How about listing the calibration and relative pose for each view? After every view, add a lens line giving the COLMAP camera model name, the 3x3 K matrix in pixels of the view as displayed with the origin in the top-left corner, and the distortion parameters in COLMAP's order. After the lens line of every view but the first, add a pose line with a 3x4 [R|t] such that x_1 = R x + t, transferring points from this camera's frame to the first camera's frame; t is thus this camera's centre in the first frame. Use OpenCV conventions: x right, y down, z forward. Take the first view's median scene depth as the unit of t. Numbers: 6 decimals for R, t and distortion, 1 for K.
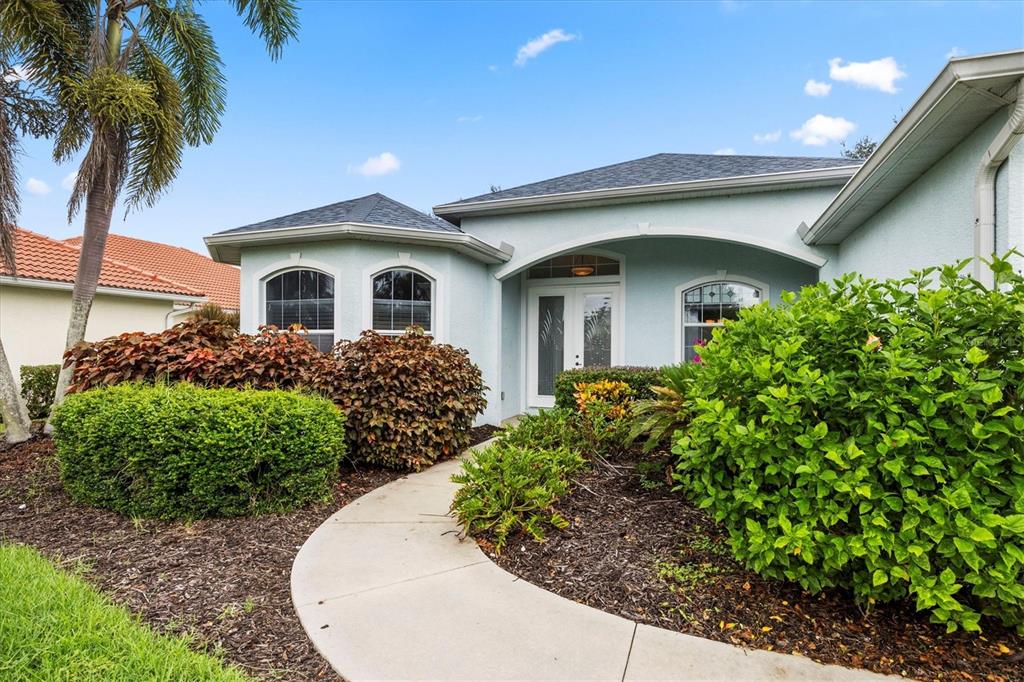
lens RADIAL K [[518.0, 0, 528.1], [0, 518.0, 355.7], [0, 0, 1]] dist [-0.000672, -0.000124]
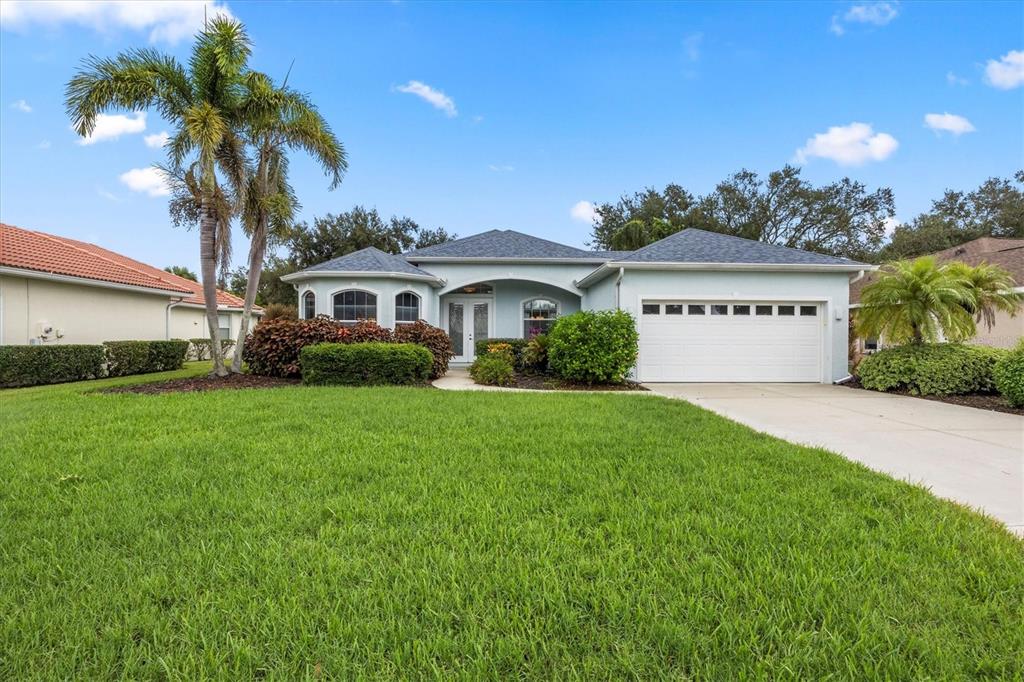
lens RADIAL K [[473.8, 0, 516.6], [0, 473.8, 356.4], [0, 0, 1]] dist [-0.015184, 0.000401]
pose [[0.931525, -0.016076, 0.363321, -0.670694], [0.005290, 0.999516, 0.030663, 0.048998], [-0.363638, -0.026641, 0.931159, -1.216784]]
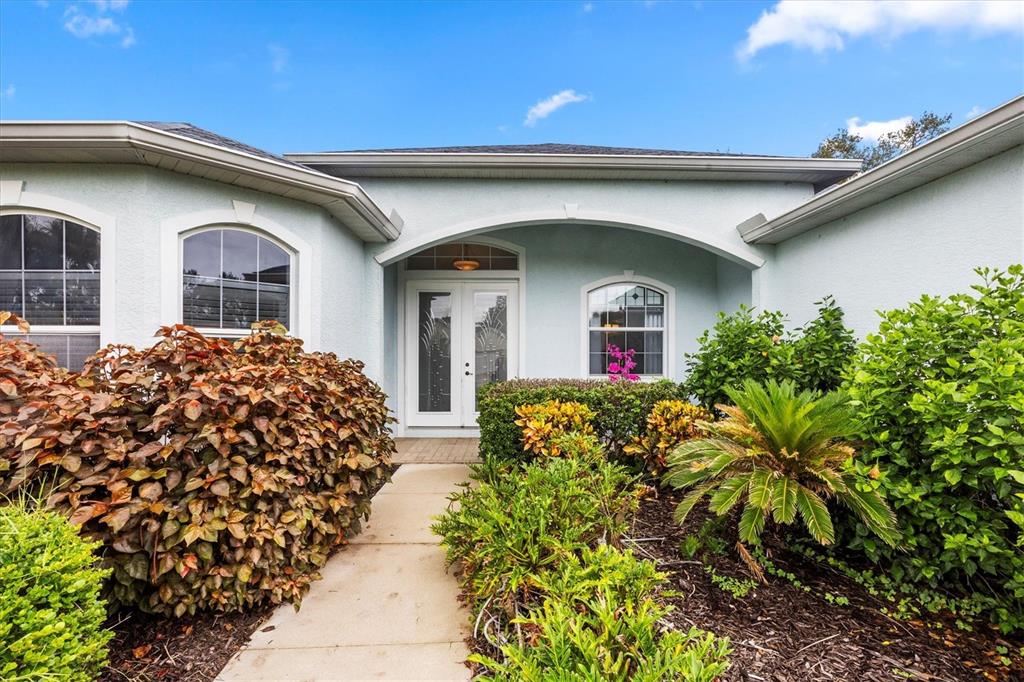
lens RADIAL K [[451.7, 0, 510.9], [0, 451.7, 358.5], [0, 0, 1]] dist [-0.002744, -0.000116]
pose [[0.939870, -0.006049, 0.341478, -0.156961], [0.005076, 0.999980, 0.003744, -0.018637], [-0.341494, -0.001785, 0.939882, 0.492066]]
